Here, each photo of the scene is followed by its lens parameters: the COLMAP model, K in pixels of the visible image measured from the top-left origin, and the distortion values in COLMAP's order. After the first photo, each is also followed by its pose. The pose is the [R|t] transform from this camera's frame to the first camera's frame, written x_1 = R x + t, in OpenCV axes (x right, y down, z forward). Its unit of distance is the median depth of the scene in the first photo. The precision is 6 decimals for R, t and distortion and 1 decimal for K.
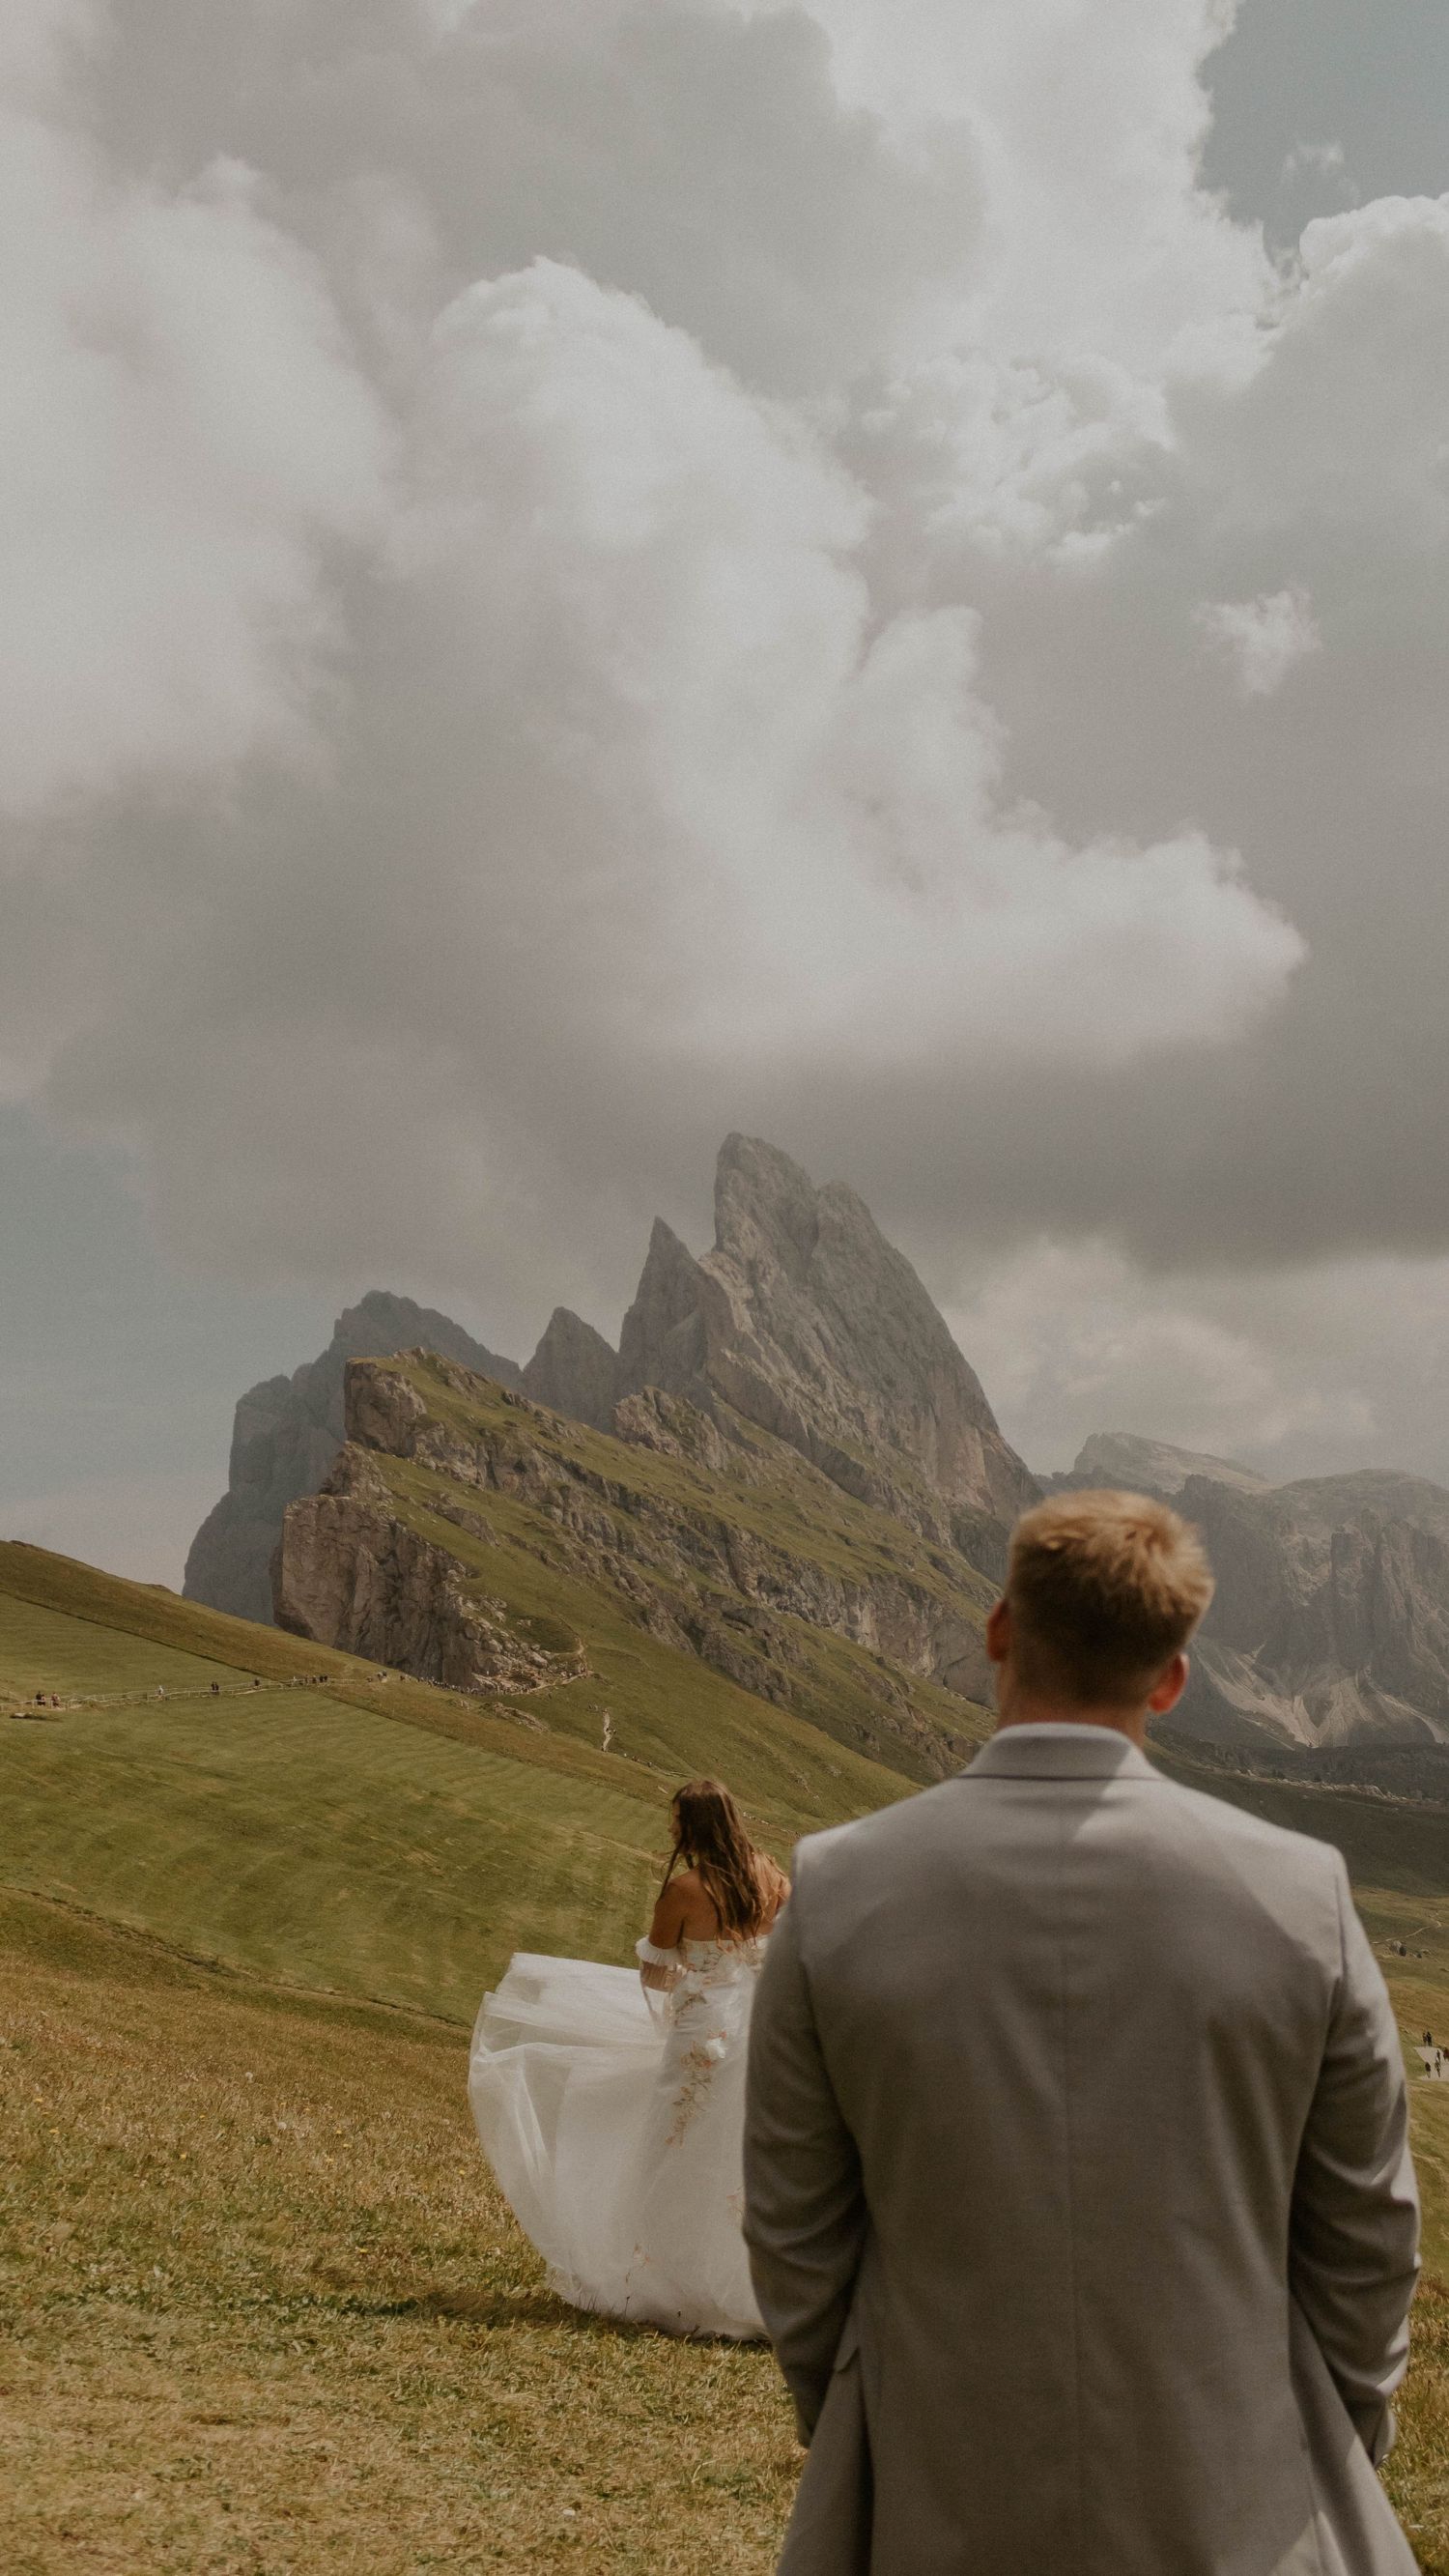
lens RADIAL K [[2213.5, 0, 757.5], [0, 2213.5, 1301.0], [0, 0, 1]] dist [-0.032102, 0.002241]
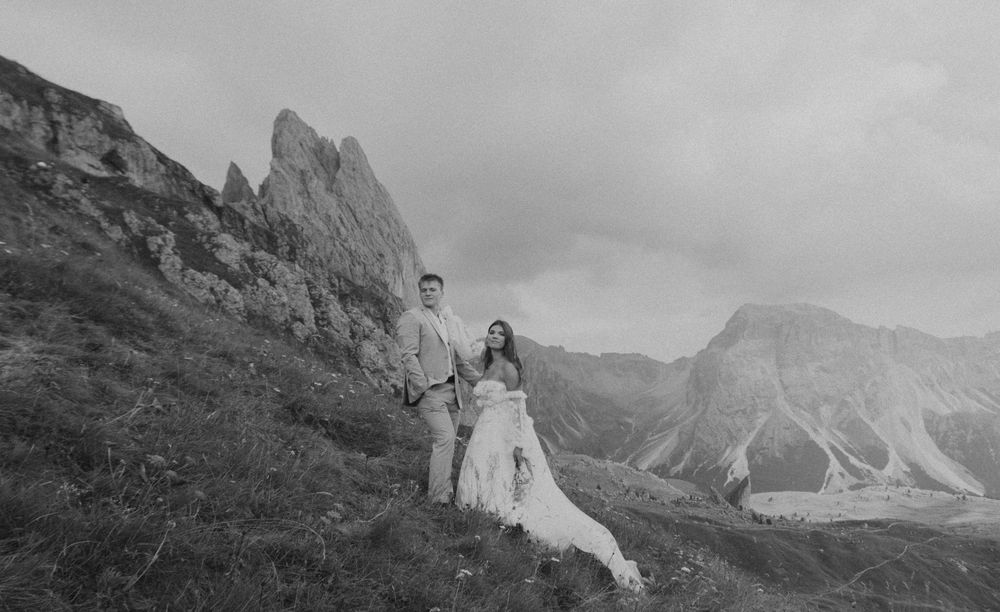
lens RADIAL K [[825.3, 0, 500.0], [0, 825.3, 306.0], [0, 0, 1]] dist [0.001310, 0.000430]
pose [[0.955346, 0.053202, 0.290659, -0.032387], [-0.067931, 0.996855, 0.040812, 0.042524], [-0.287574, -0.058735, 0.955956, 0.367654]]
